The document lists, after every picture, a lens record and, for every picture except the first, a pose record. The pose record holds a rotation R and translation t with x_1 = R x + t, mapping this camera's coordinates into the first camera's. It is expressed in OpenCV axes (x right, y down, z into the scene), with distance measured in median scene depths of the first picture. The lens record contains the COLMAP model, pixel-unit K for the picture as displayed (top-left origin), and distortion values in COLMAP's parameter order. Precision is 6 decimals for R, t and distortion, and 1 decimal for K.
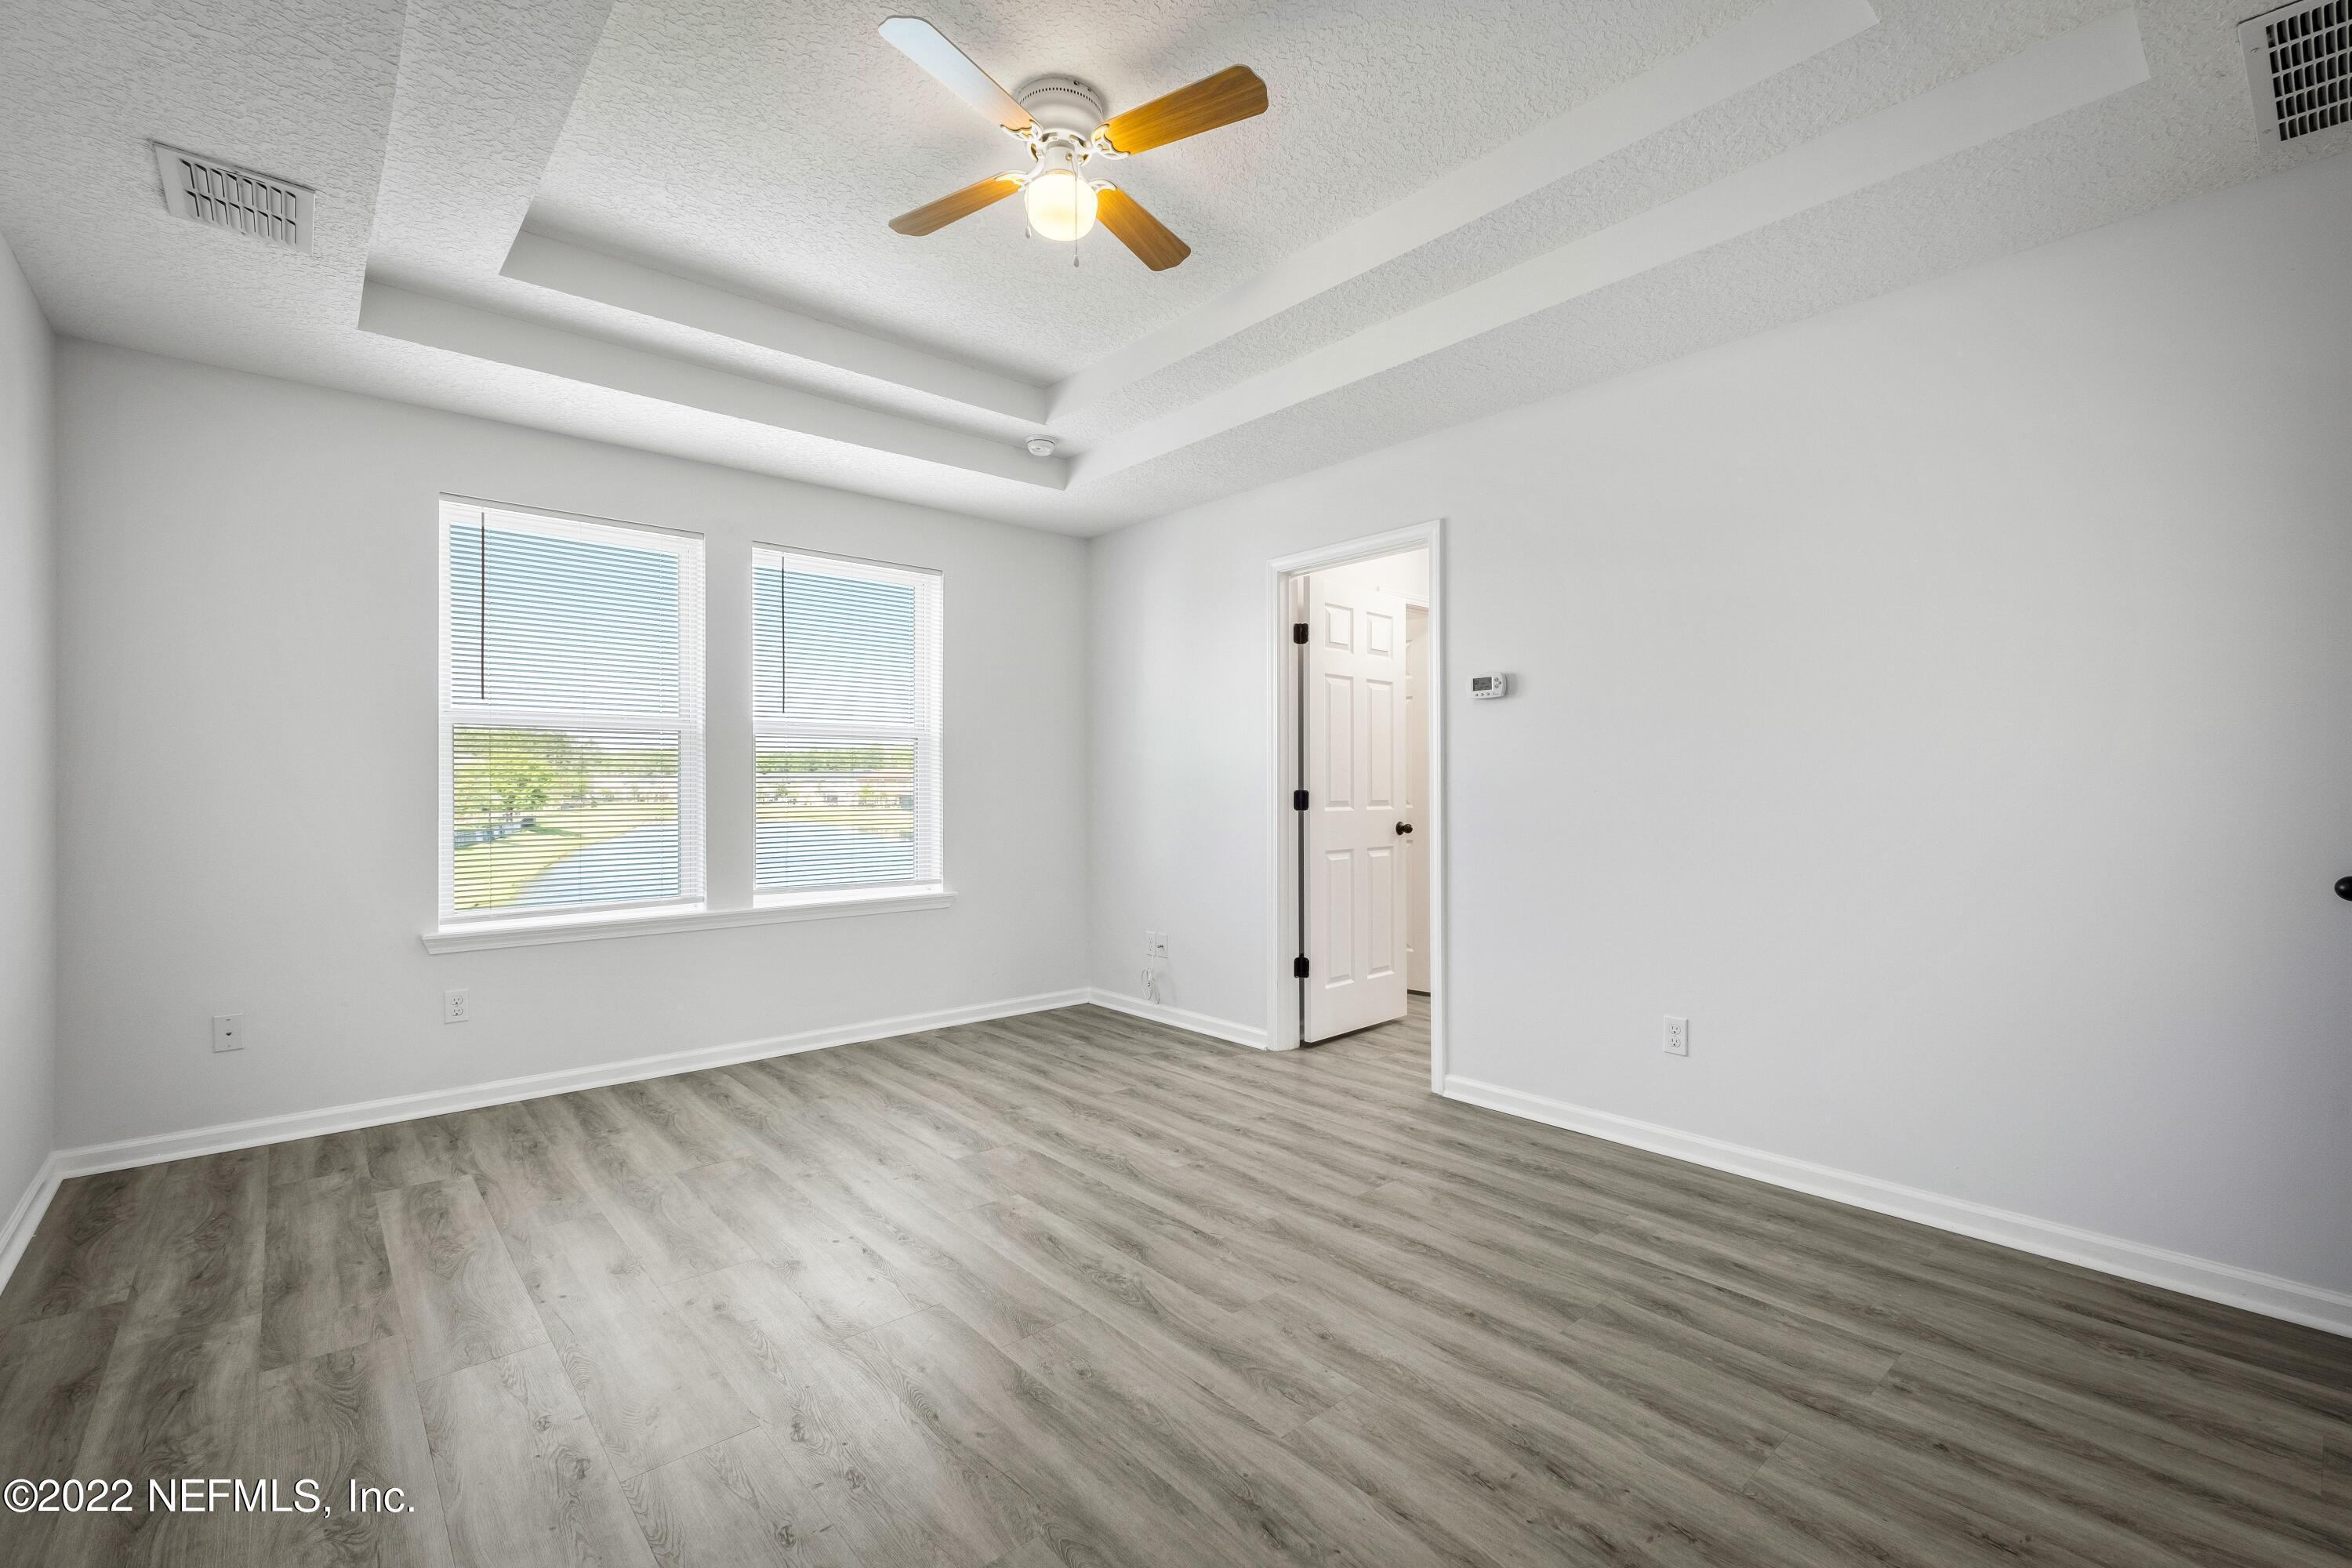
lens RADIAL K [[1026.0, 0, 1161.6], [0, 1026.0, 784.1], [0, 0, 1]] dist [0.002285, -0.001655]
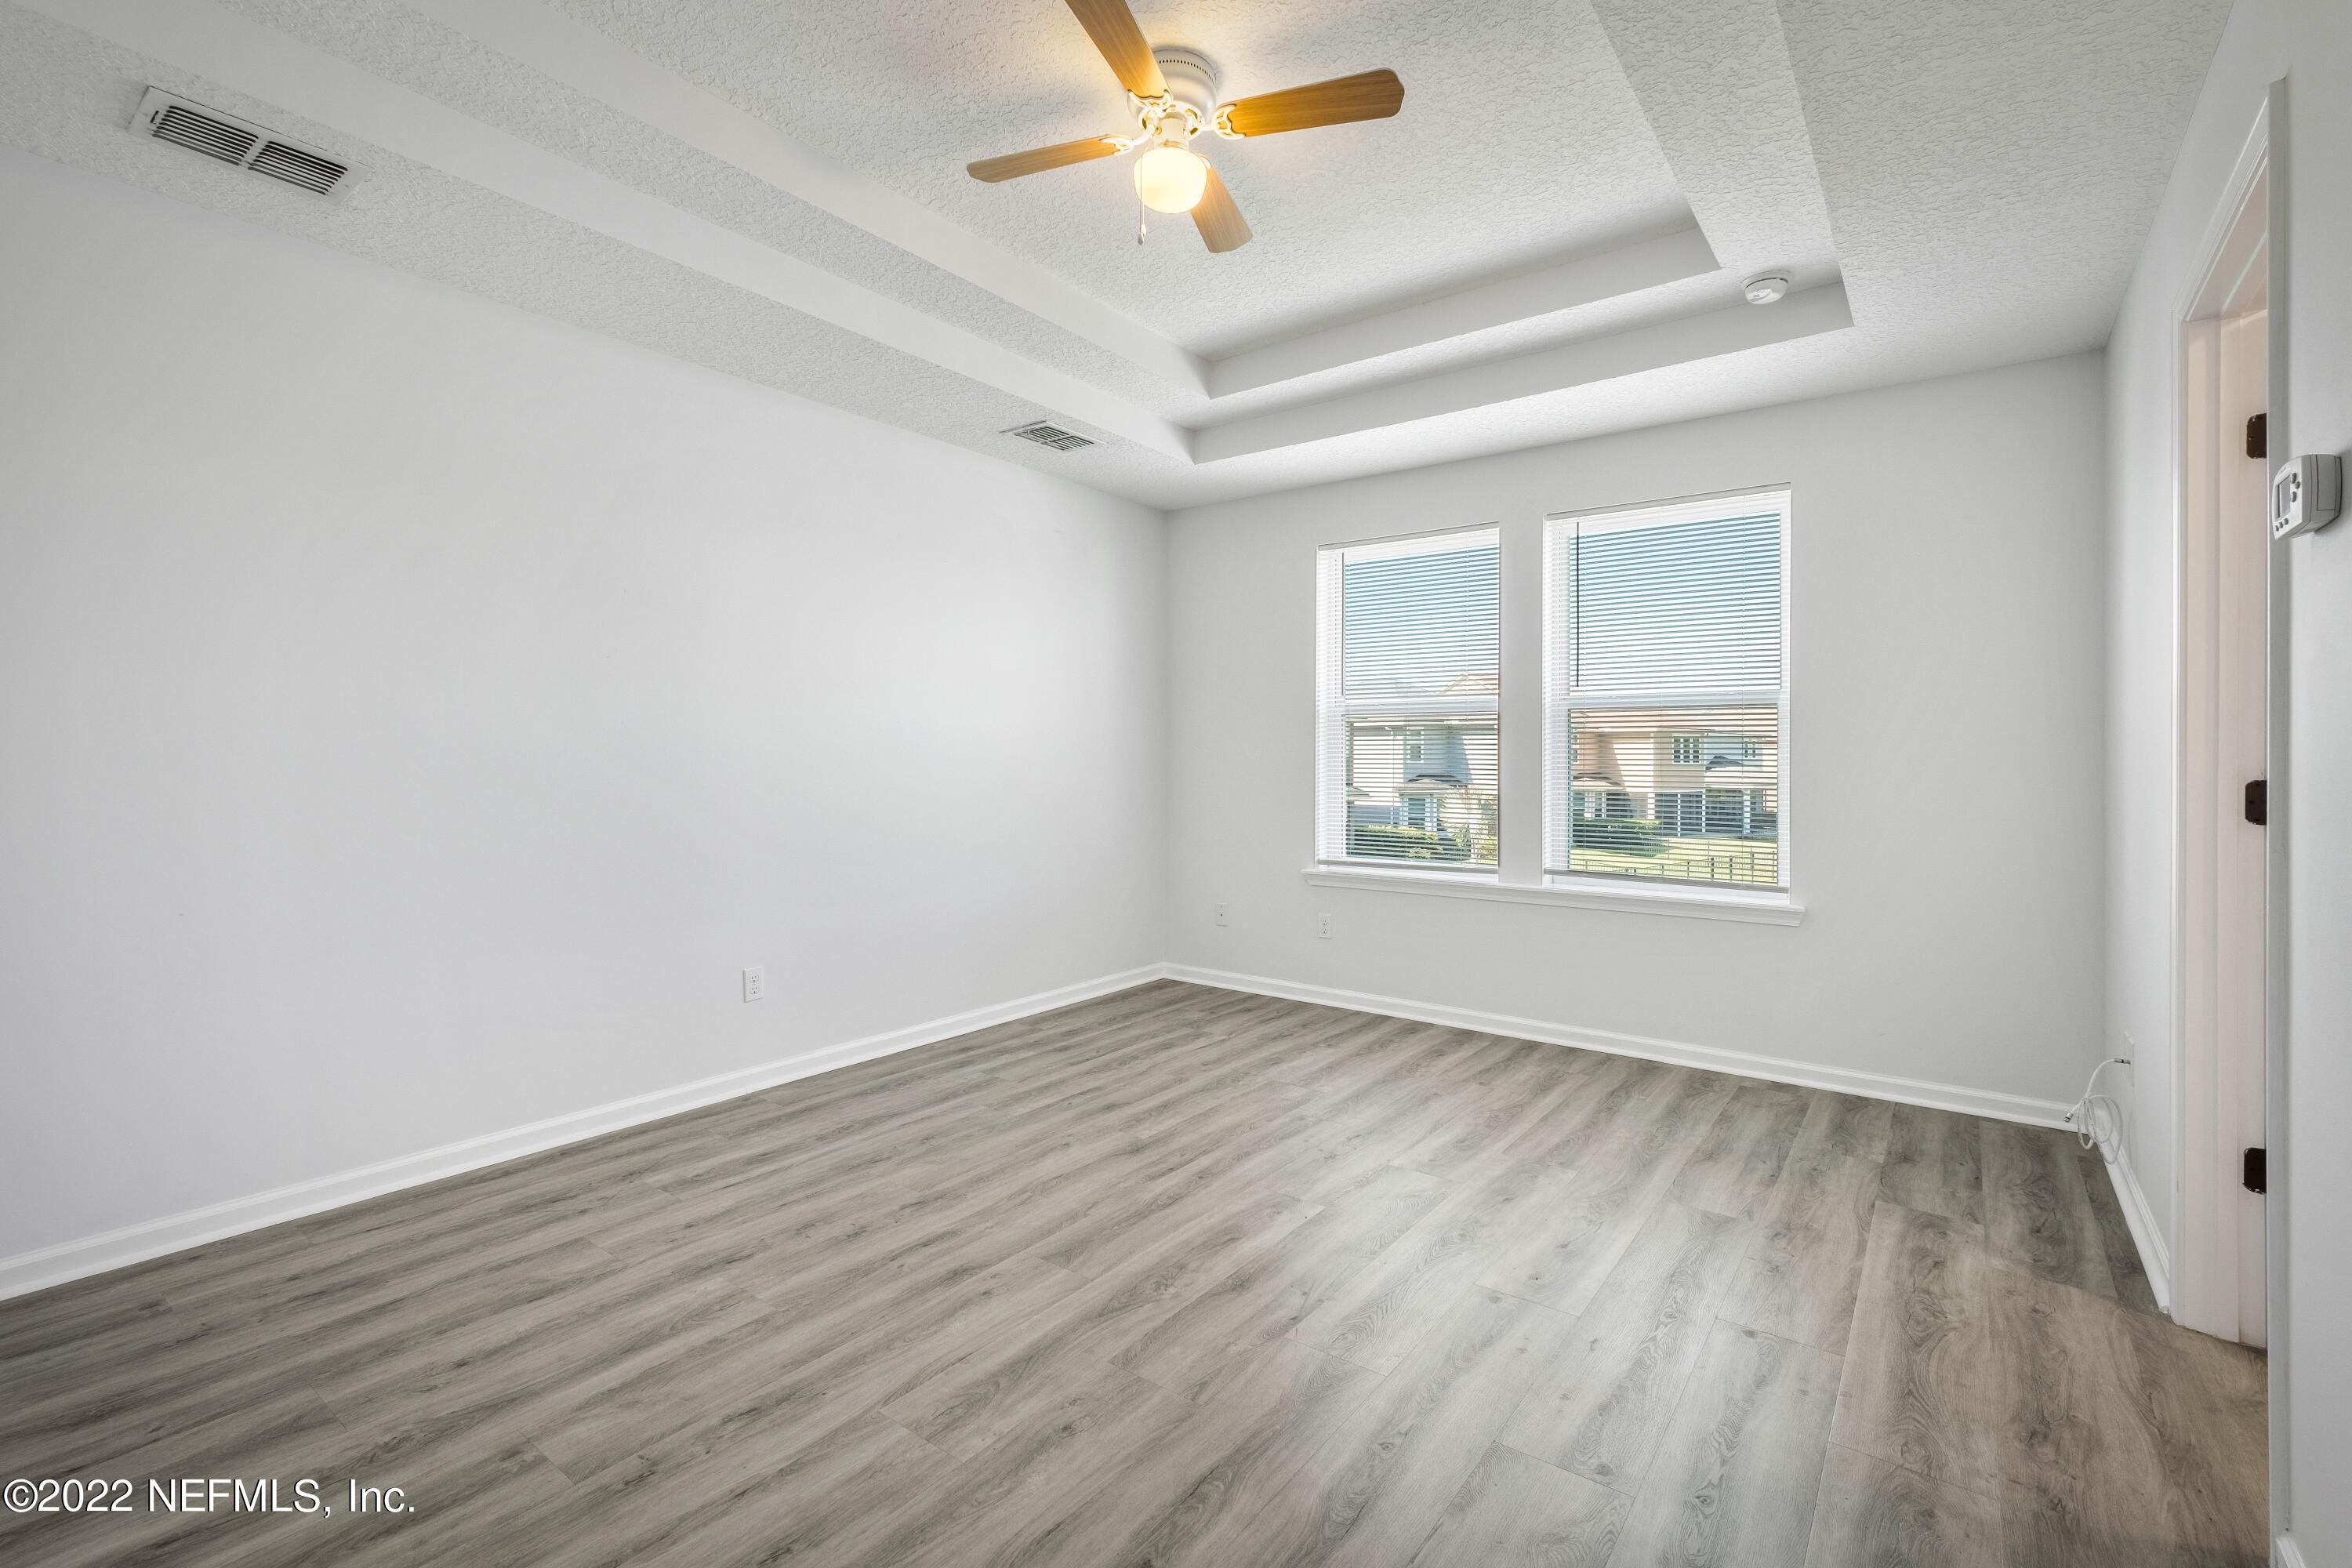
lens RADIAL K [[1026.0, 0, 1188.5], [0, 1026.0, 759.9], [0, 0, 1]] dist [0.002285, -0.001655]
pose [[0.214868, 0.004219, -0.976634, 0.682081], [-0.002895, 0.999989, 0.003683, -0.005935], [0.976639, 0.002036, 0.214878, 0.630340]]
